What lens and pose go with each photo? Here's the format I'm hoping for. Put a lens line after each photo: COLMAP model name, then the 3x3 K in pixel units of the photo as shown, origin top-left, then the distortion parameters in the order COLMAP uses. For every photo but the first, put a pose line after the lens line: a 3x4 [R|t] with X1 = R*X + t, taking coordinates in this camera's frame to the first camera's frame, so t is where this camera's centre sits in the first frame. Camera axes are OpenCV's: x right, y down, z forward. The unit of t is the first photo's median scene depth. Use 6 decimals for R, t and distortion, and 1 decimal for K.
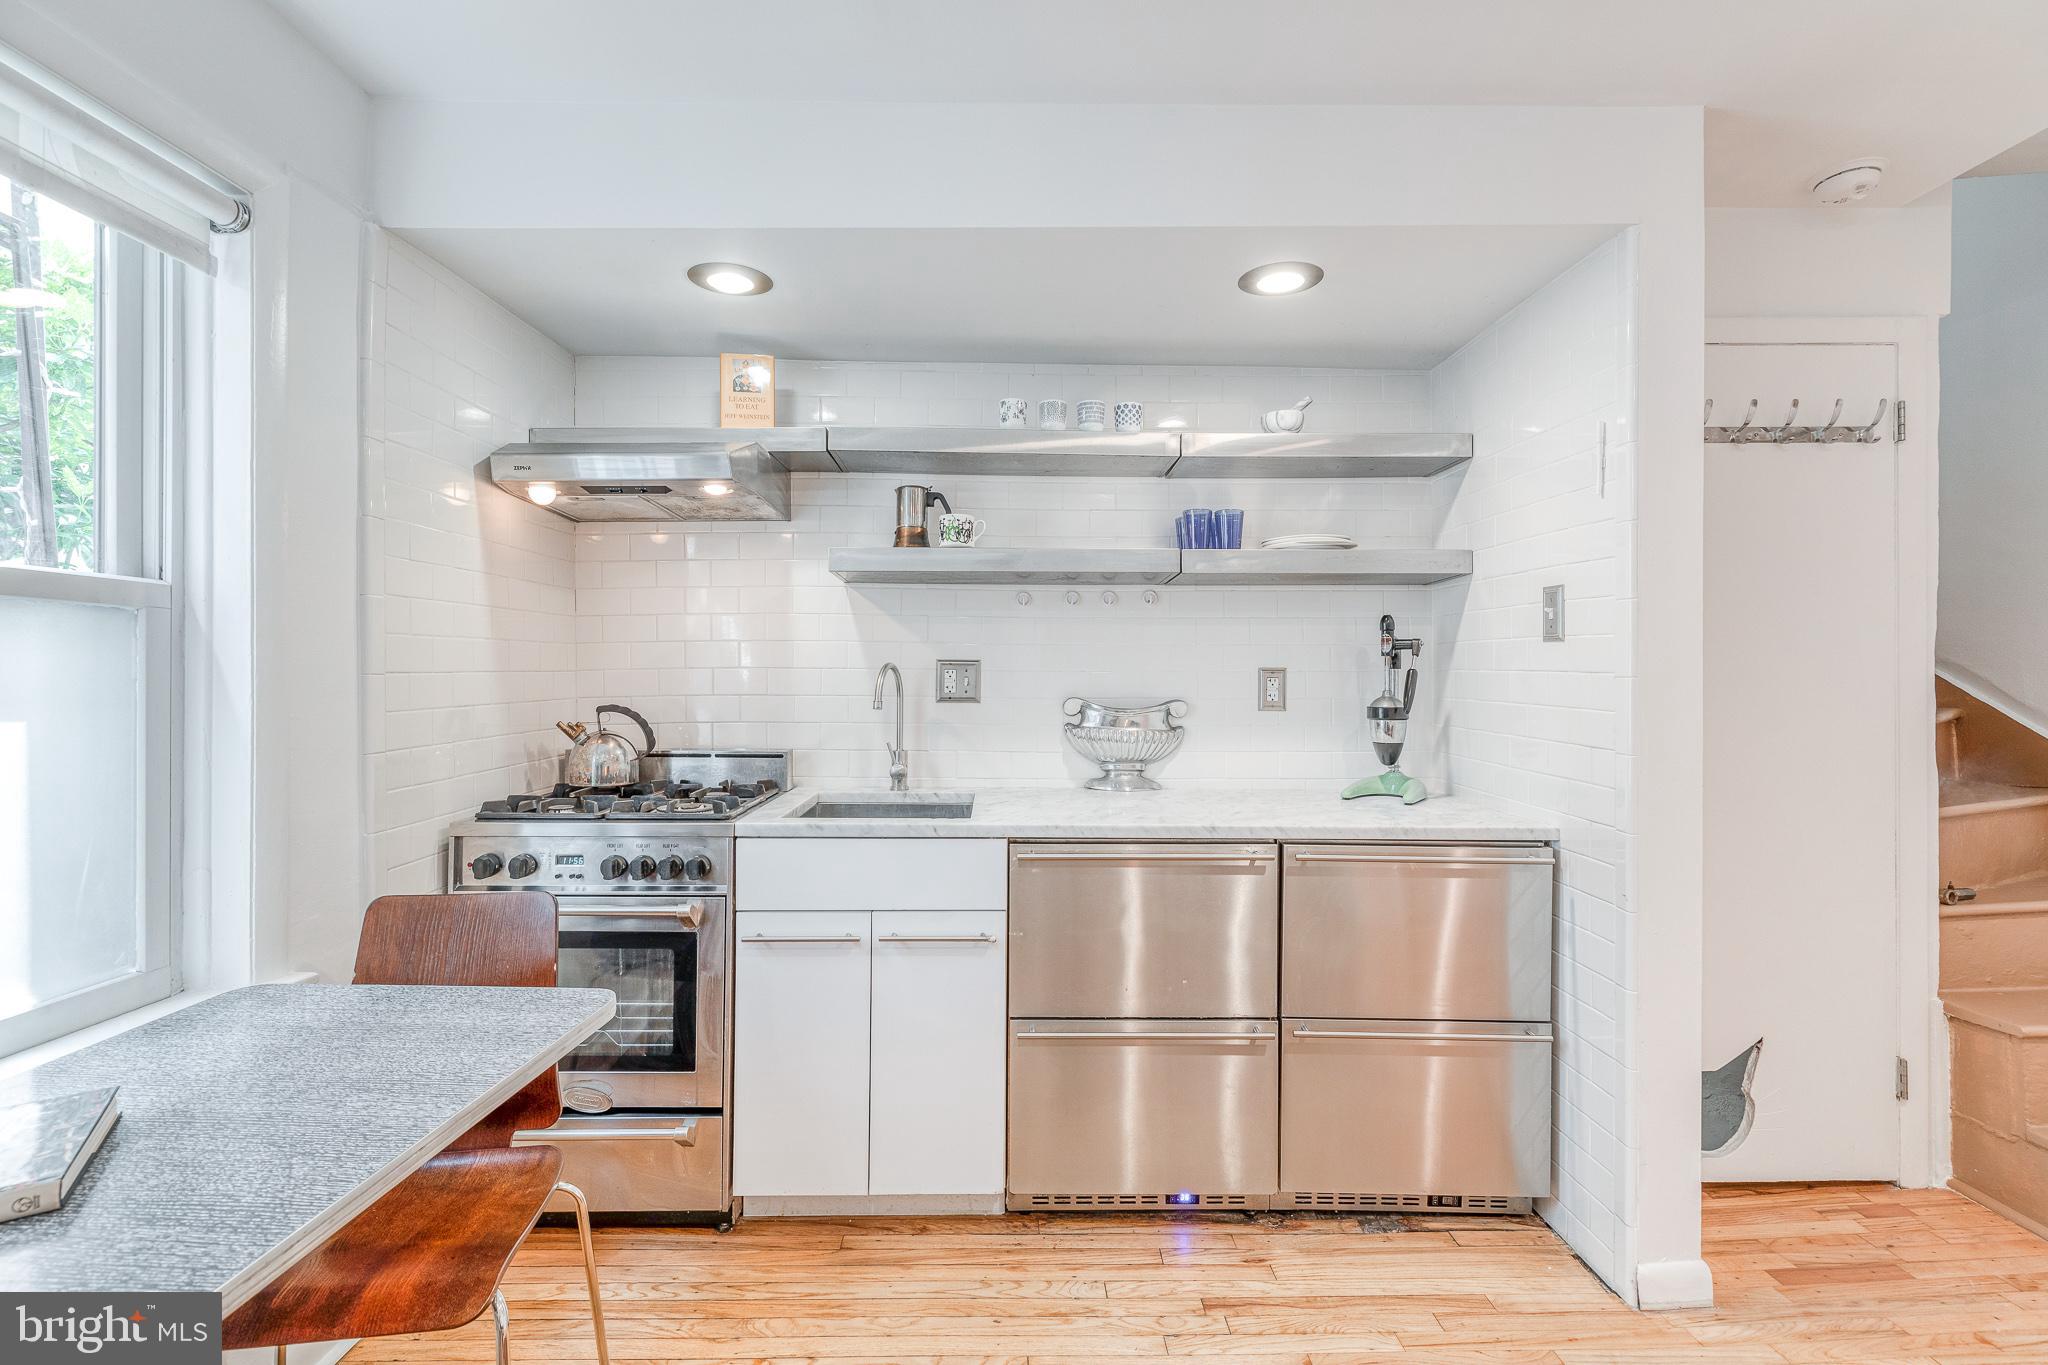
lens RADIAL K [[939.3, 0, 1026.5], [0, 939.3, 675.8], [0, 0, 1]] dist [0.001392, 0.000060]
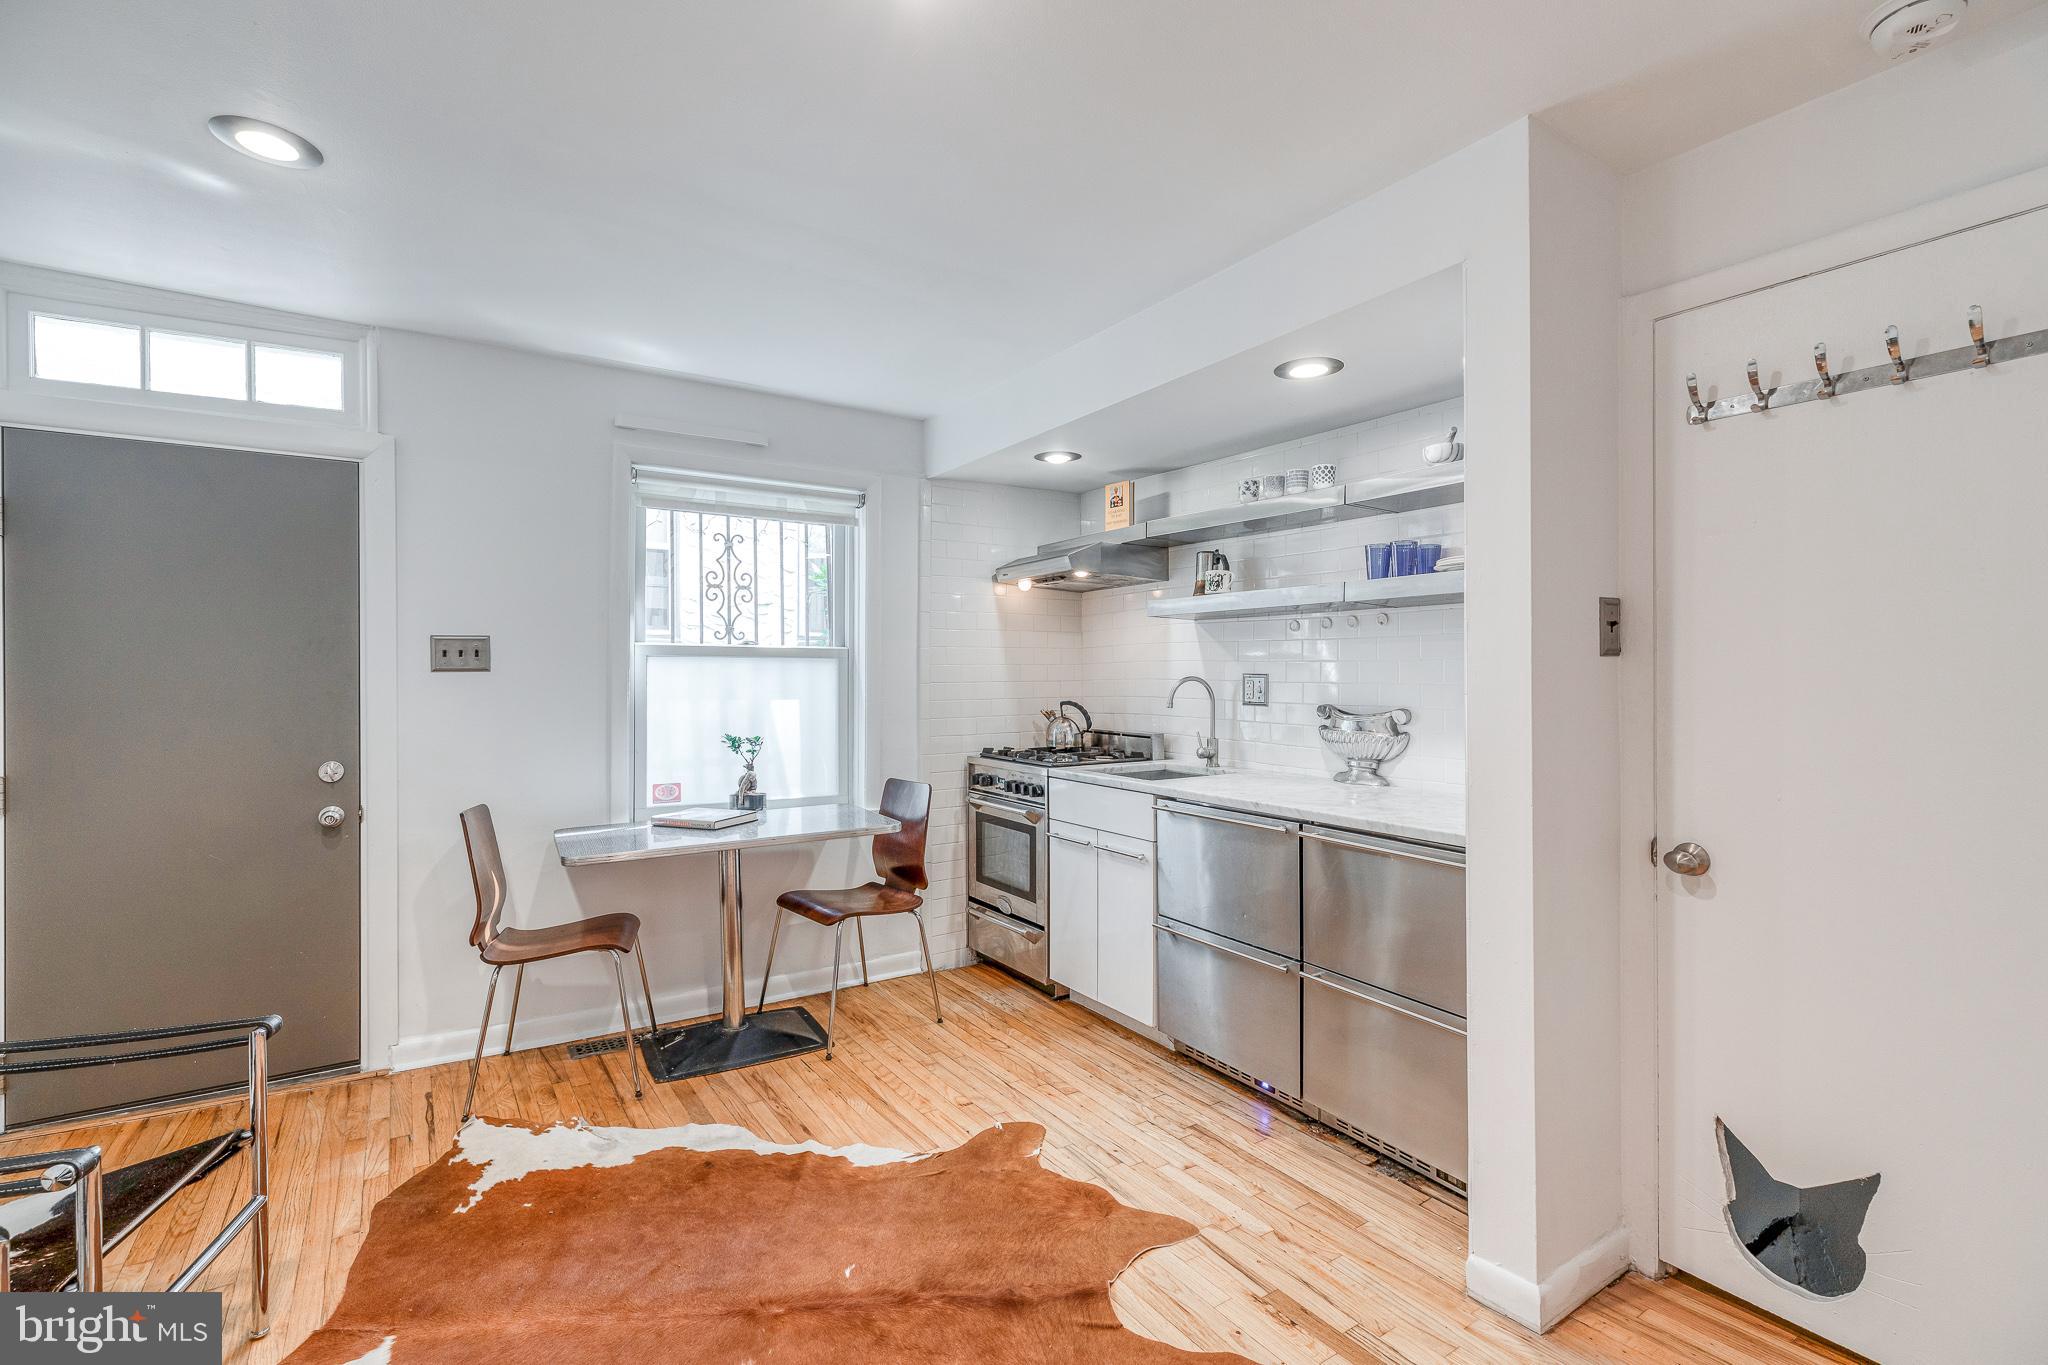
lens RADIAL K [[913.0, 0, 1014.3], [0, 913.0, 696.3], [0, 0, 1]] dist [0.001148, 0.000181]
pose [[0.537056, 0.018505, -0.843343, 1.047199], [-0.001990, 0.999784, 0.020670, -0.013908], [0.843544, -0.009423, 0.536977, 0.022828]]
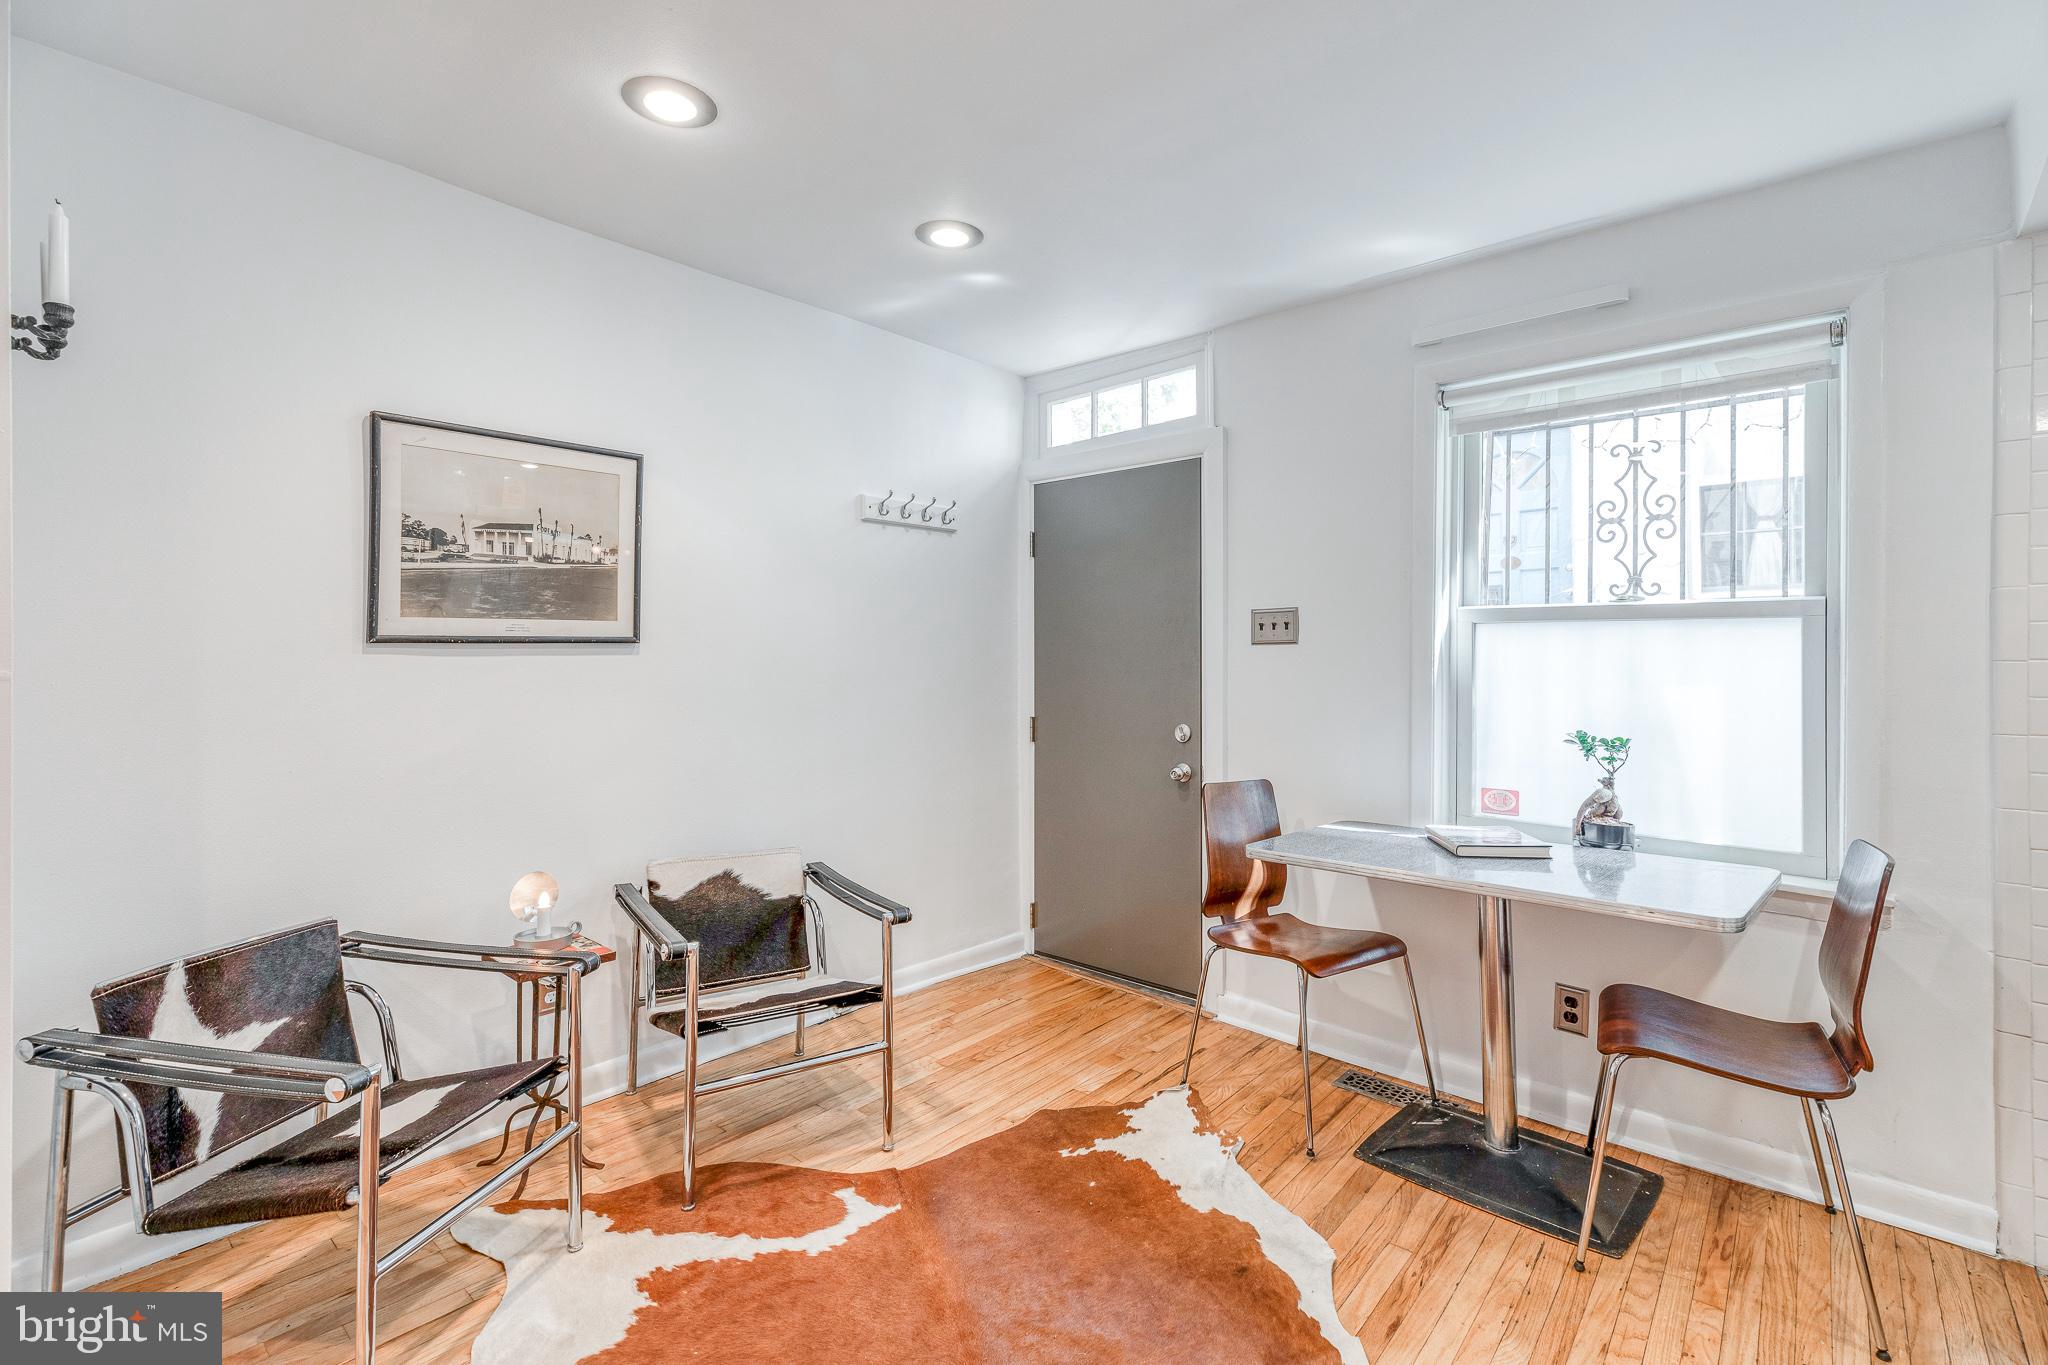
lens RADIAL K [[925.8, 0, 1025.3], [0, 925.8, 657.1], [0, 0, 1]] dist [0.001237, 0.000544]
pose [[-0.658284, 0.000791, -0.752769, 0.722951], [-0.003471, 0.999986, 0.004086, -0.006353], [0.752761, 0.005303, -0.658272, 0.709533]]
